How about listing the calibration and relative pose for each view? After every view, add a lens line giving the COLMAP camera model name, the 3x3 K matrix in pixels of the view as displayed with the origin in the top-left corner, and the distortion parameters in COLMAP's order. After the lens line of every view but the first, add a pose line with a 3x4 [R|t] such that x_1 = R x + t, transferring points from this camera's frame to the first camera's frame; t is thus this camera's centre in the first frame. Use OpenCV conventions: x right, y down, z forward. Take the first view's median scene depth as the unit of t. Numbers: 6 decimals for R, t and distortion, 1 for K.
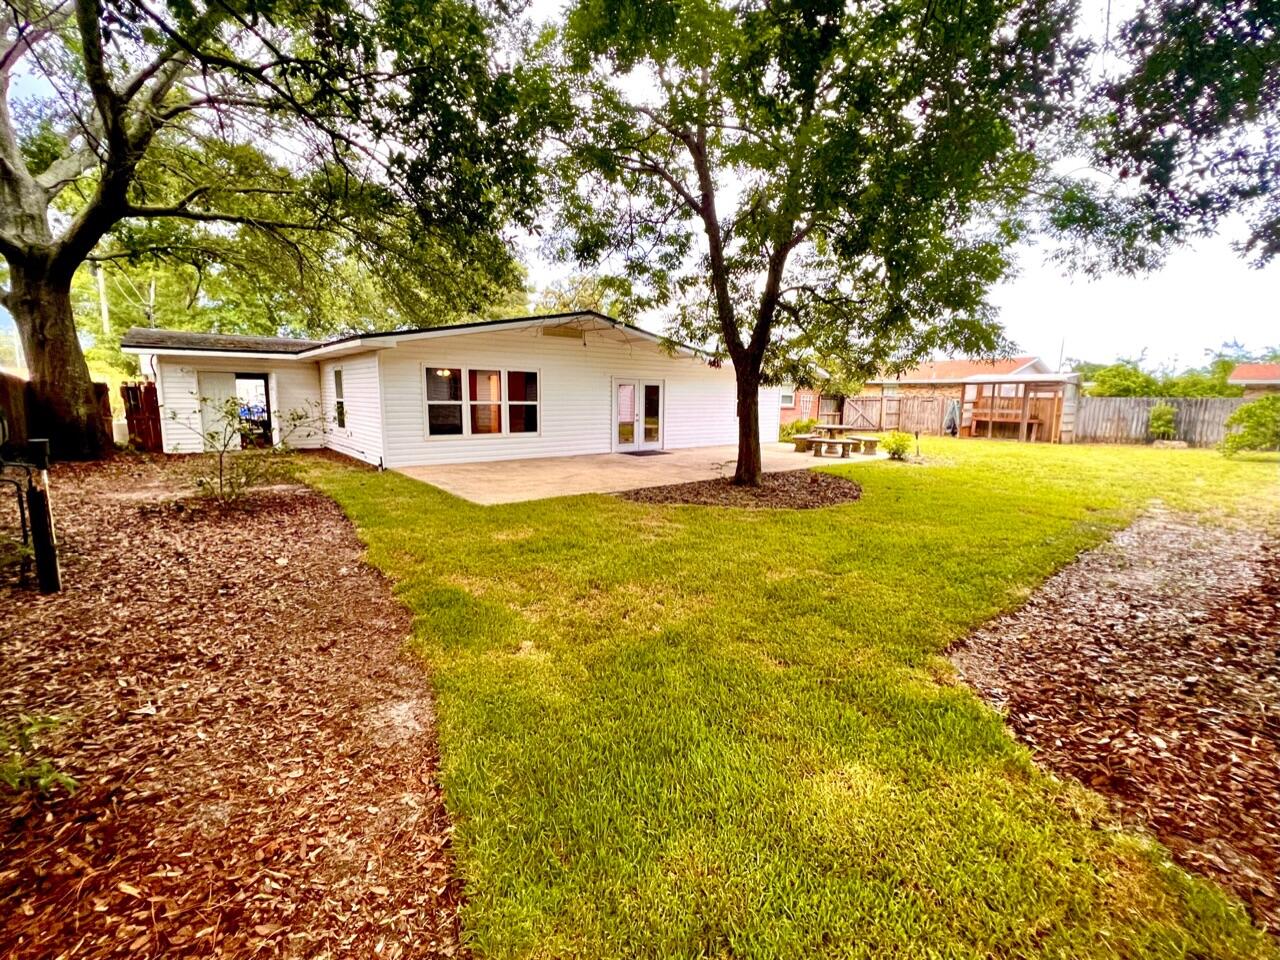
lens RADIAL K [[521.8, 0, 639.2], [0, 521.8, 475.9], [0, 0, 1]] dist [-0.000006, 0.000031]
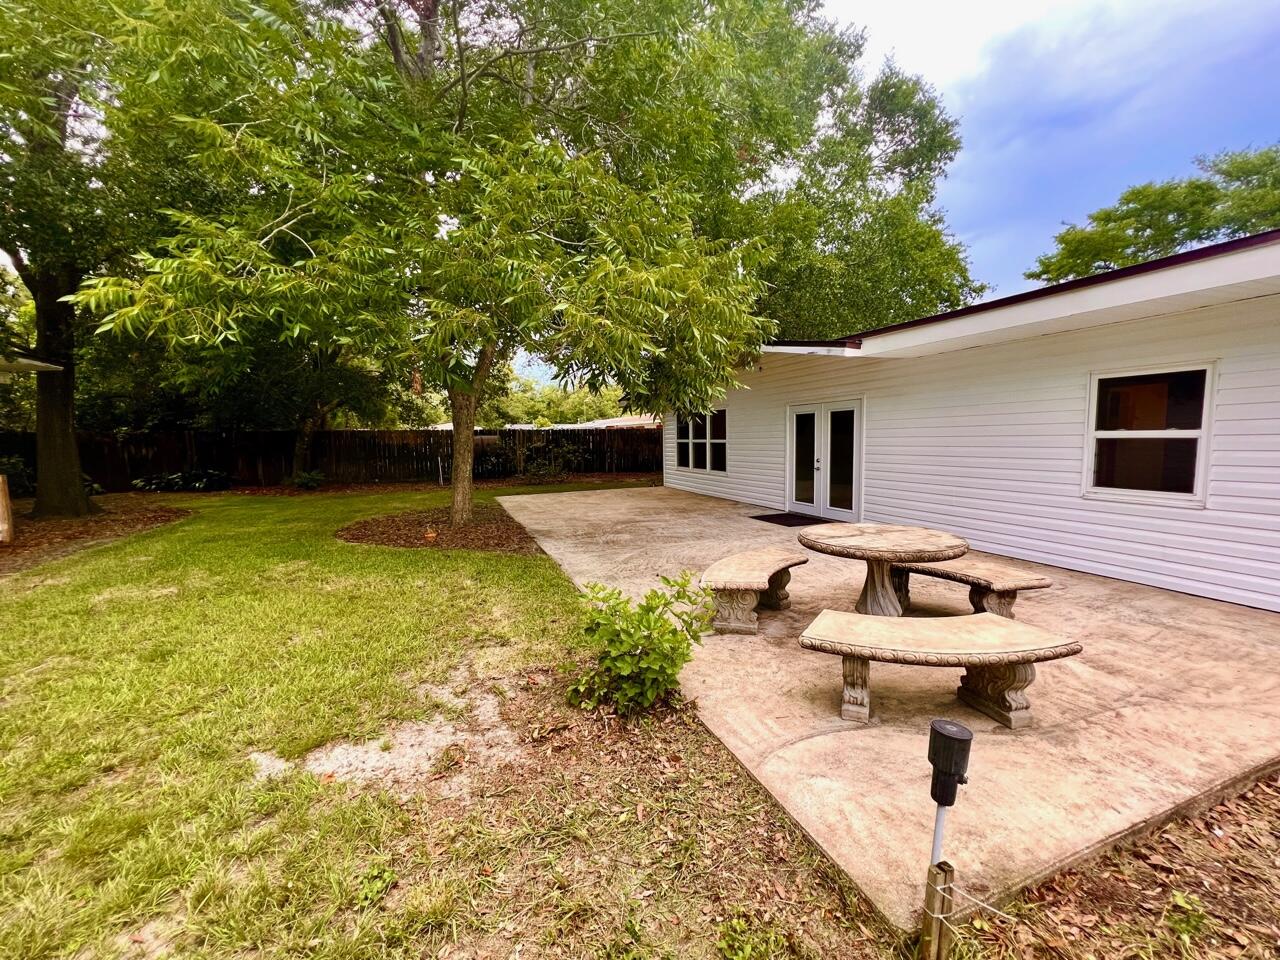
lens RADIAL K [[521.8, 0, 638.2], [0, 521.8, 482.3], [0, 0, 1]] dist [-0.000006, 0.000031]
pose [[-0.369467, 0.079113, -0.925870, 0.755642], [-0.115350, 0.984758, 0.130175, -0.170801], [0.922057, 0.154894, -0.354709, 1.191178]]
